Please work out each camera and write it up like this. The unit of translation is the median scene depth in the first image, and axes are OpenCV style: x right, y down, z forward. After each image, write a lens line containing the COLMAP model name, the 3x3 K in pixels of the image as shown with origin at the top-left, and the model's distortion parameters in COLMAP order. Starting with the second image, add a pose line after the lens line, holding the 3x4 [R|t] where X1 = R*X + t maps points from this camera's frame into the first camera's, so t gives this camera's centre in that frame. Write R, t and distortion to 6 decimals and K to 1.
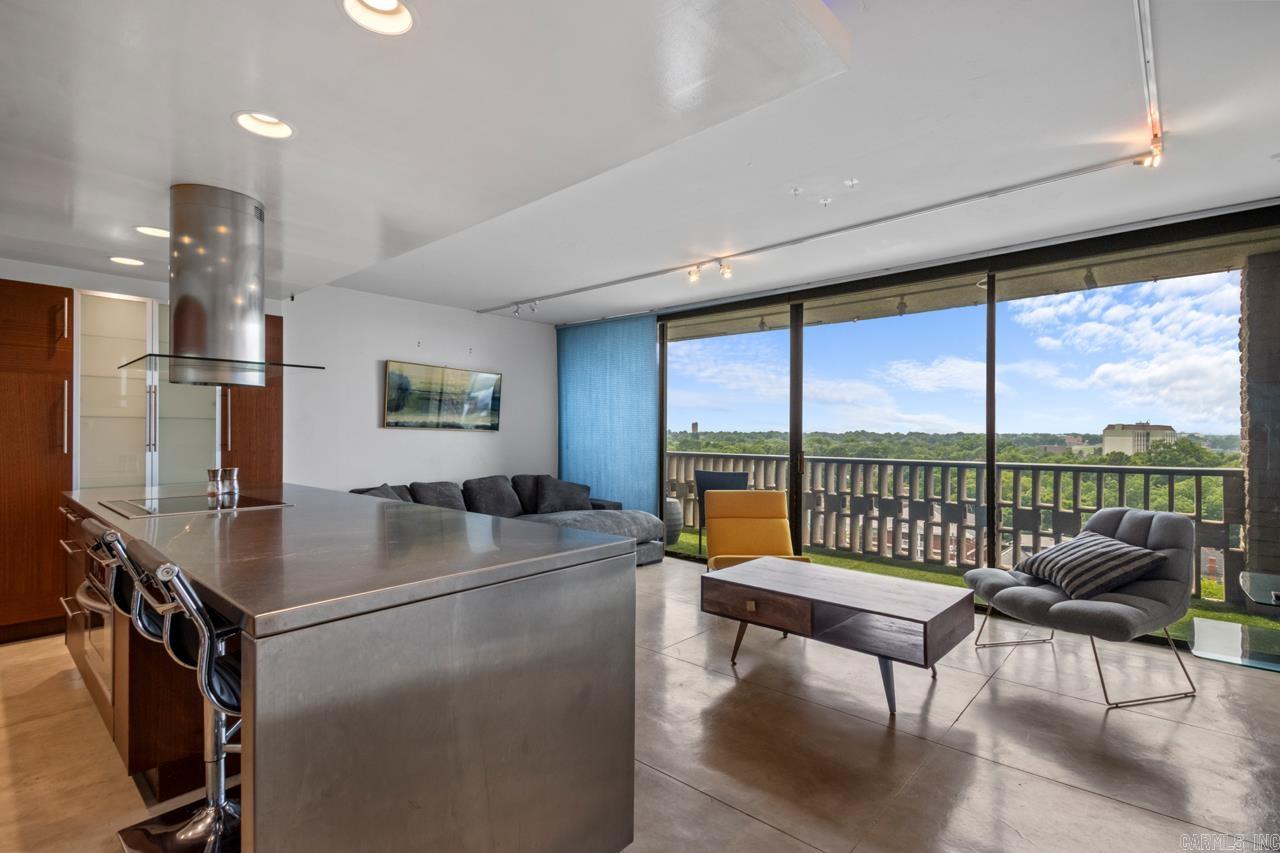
lens RADIAL K [[607.5, 0, 646.4], [0, 607.5, 428.1], [0, 0, 1]] dist [-0.008805, -0.006588]
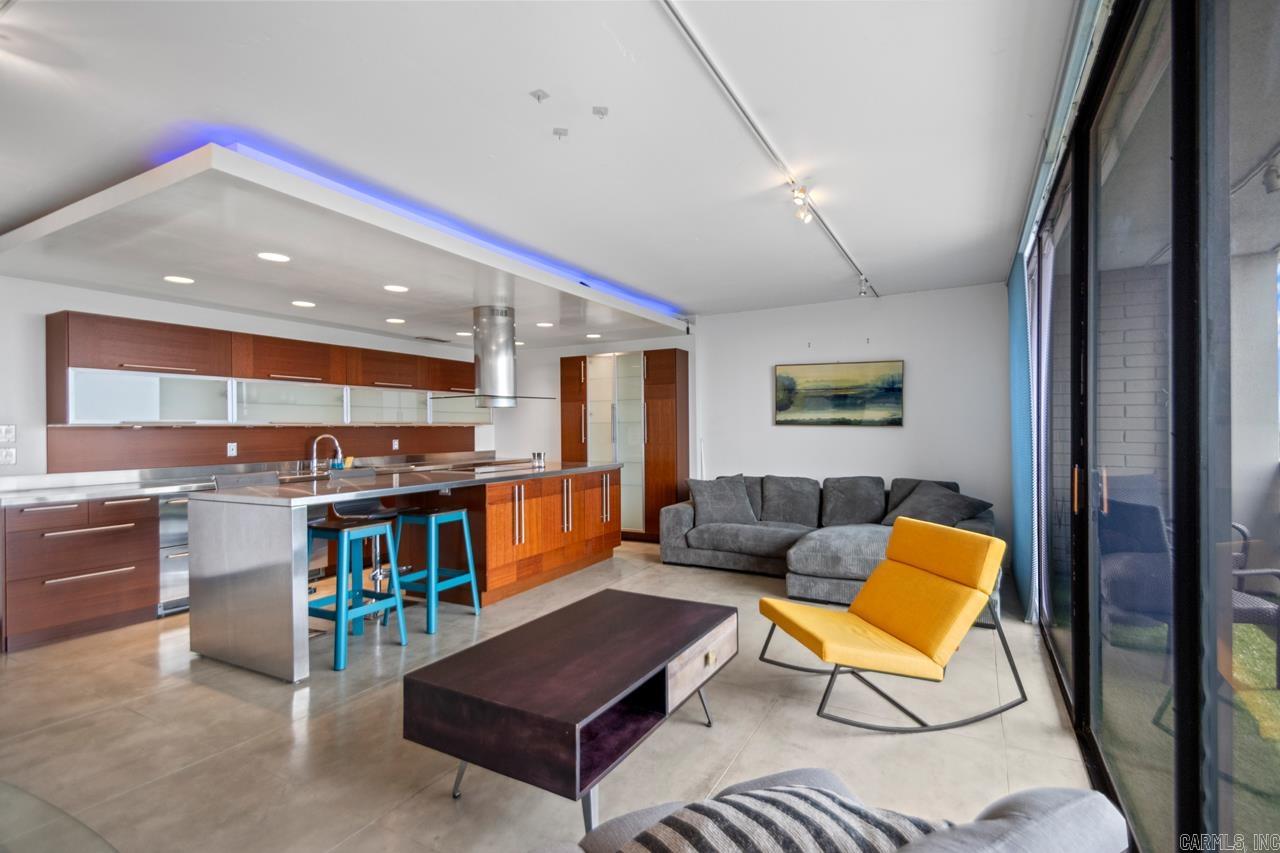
lens RADIAL K [[607.5, 0, 641.4], [0, 607.5, 428.9], [0, 0, 1]] dist [-0.008805, -0.006588]
pose [[0.163164, -0.004124, -0.986590, 0.621983], [0.016540, 0.999862, -0.001444, 0.002888], [0.986460, -0.016083, 0.163209, 0.555791]]
